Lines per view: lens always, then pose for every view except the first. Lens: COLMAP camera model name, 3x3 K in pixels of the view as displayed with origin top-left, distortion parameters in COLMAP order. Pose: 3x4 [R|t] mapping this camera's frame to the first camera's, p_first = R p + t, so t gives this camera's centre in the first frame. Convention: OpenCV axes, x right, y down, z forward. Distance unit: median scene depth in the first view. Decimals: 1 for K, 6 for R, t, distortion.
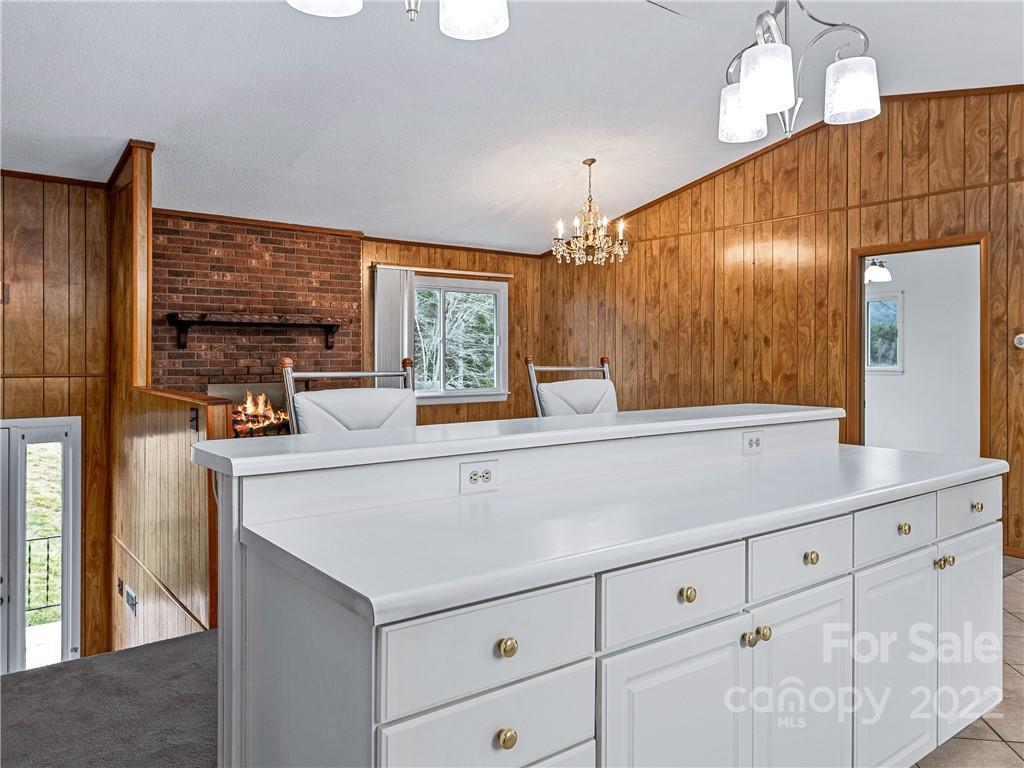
lens RADIAL K [[730.4, 0, 523.2], [0, 730.4, 357.9], [0, 0, 1]] dist [0.011078, -0.001288]
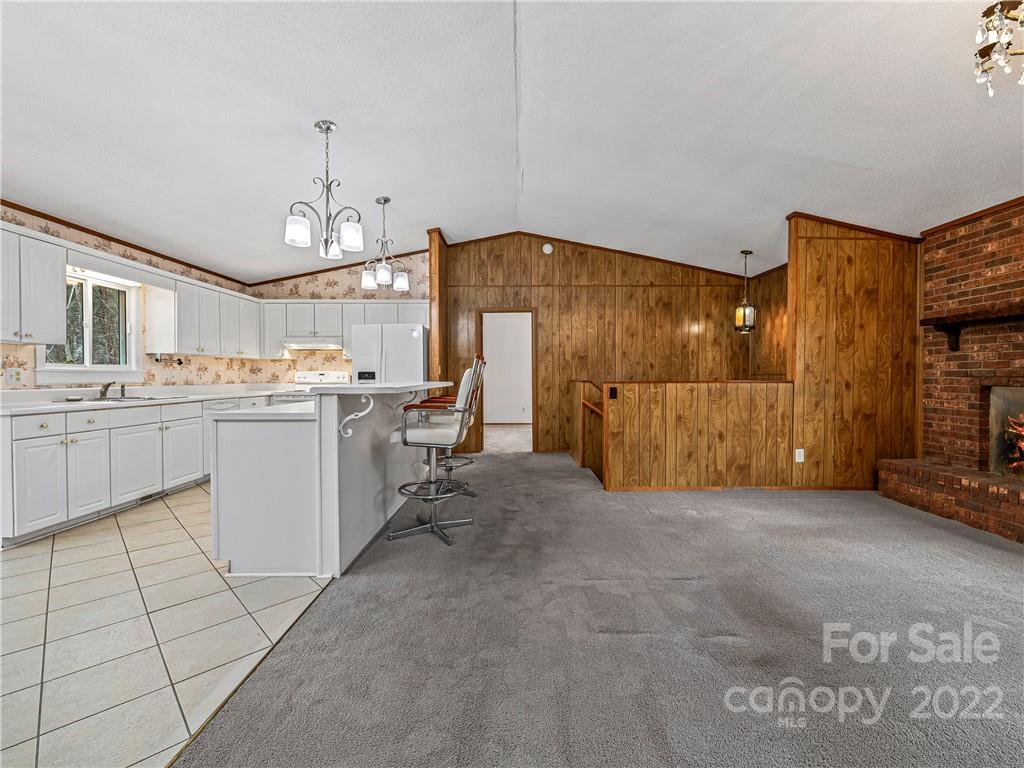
lens RADIAL K [[451.8, 0, 516.2], [0, 451.8, 382.9], [0, 0, 1]] dist [-0.004586, -0.002726]
pose [[-0.614866, 0.011702, -0.788545, 0.404624], [-0.001692, 0.999868, 0.016157, 0.022208], [0.788630, 0.011268, -0.614765, 0.850856]]
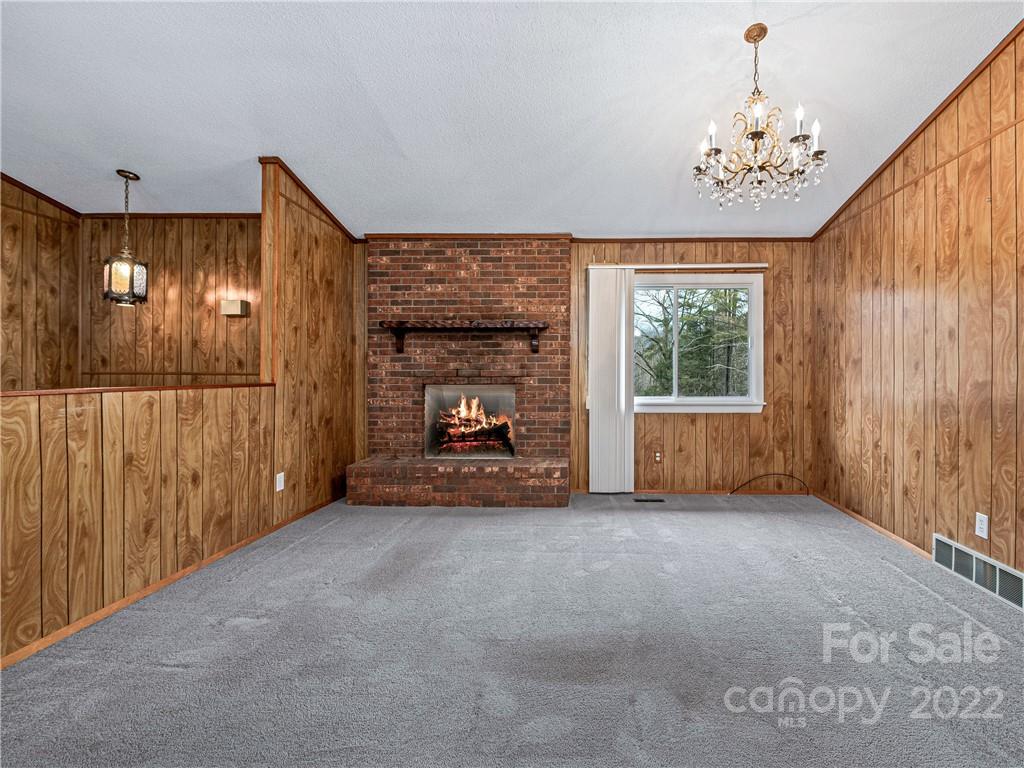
lens RADIAL K [[483.0, 0, 582.5], [0, 483.0, 372.6], [0, 0, 1]] dist [-0.000895, -0.003462]
pose [[0.776926, -0.000858, -0.629591, 0.220029], [-0.002597, 0.999986, -0.004567, 0.019386], [0.629586, 0.005183, 0.776913, 0.559512]]
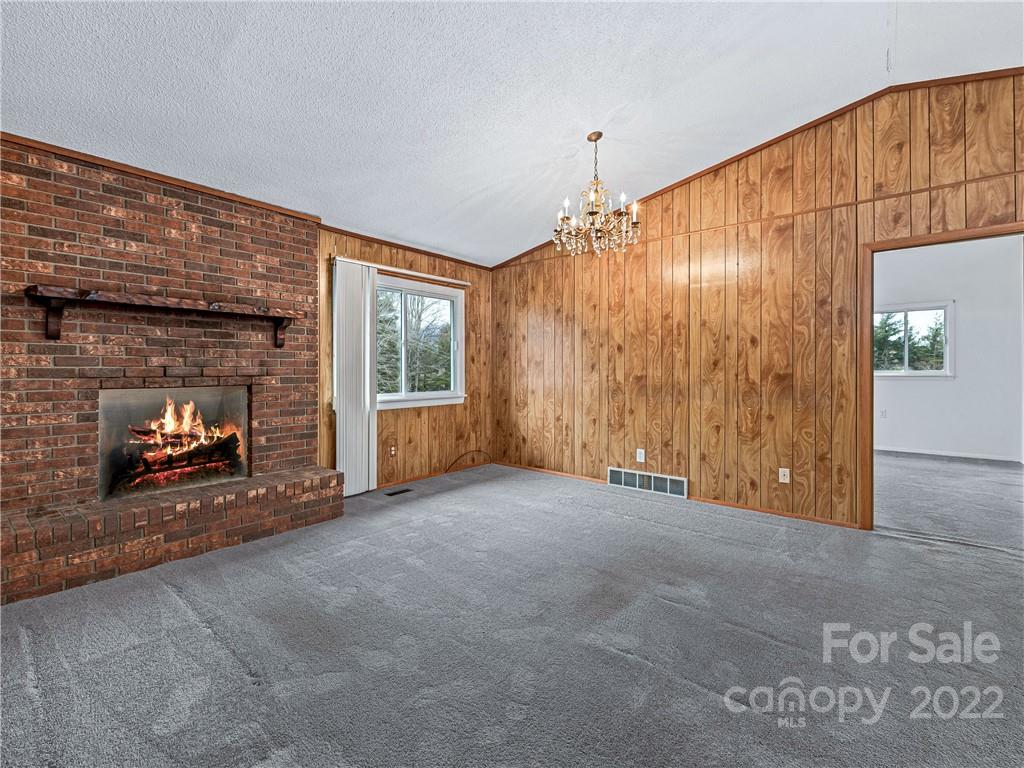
lens RADIAL K [[451.8, 0, 514.4], [0, 451.8, 369.9], [0, 0, 1]] dist [-0.004586, -0.002726]
pose [[0.976592, -0.000562, 0.215101, -0.117533], [0.001499, 0.999990, -0.004194, 0.018014], [-0.215097, 0.004418, 0.976583, 0.456215]]
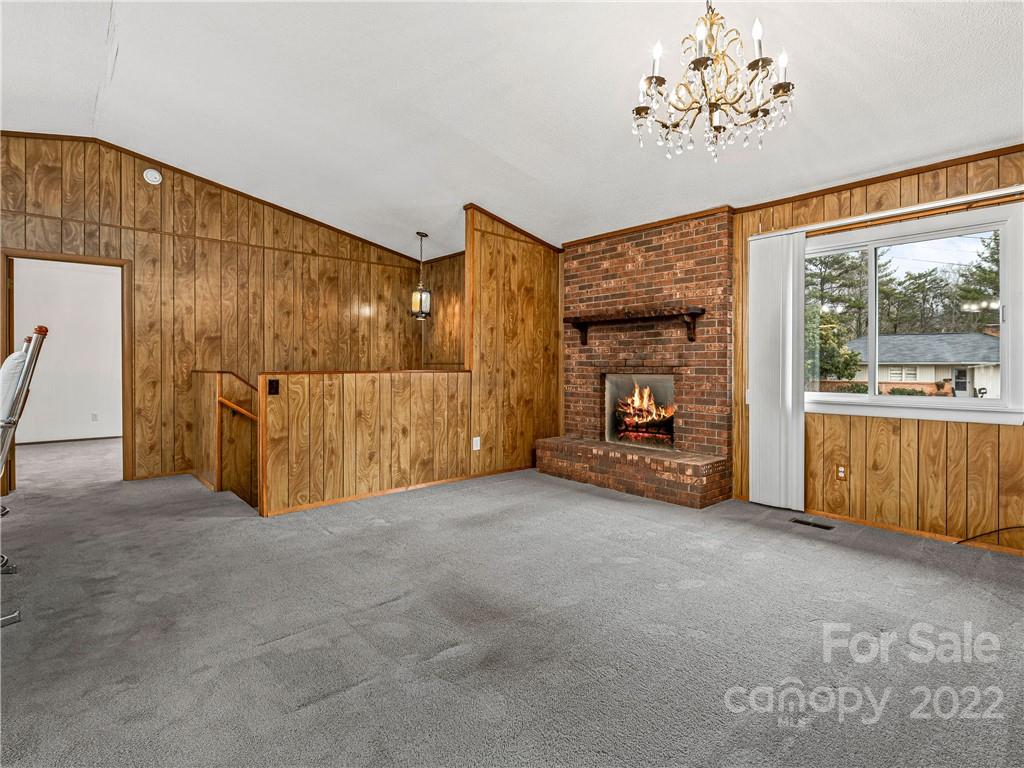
lens RADIAL K [[514.1, 0, 558.1], [0, 514.1, 366.9], [0, 0, 1]] dist [0.000922, -0.003579]
pose [[0.107193, 0.003087, -0.994233, 0.403161], [-0.004725, 0.999985, 0.002595, 0.021905], [0.994227, 0.004419, 0.107206, 0.810560]]
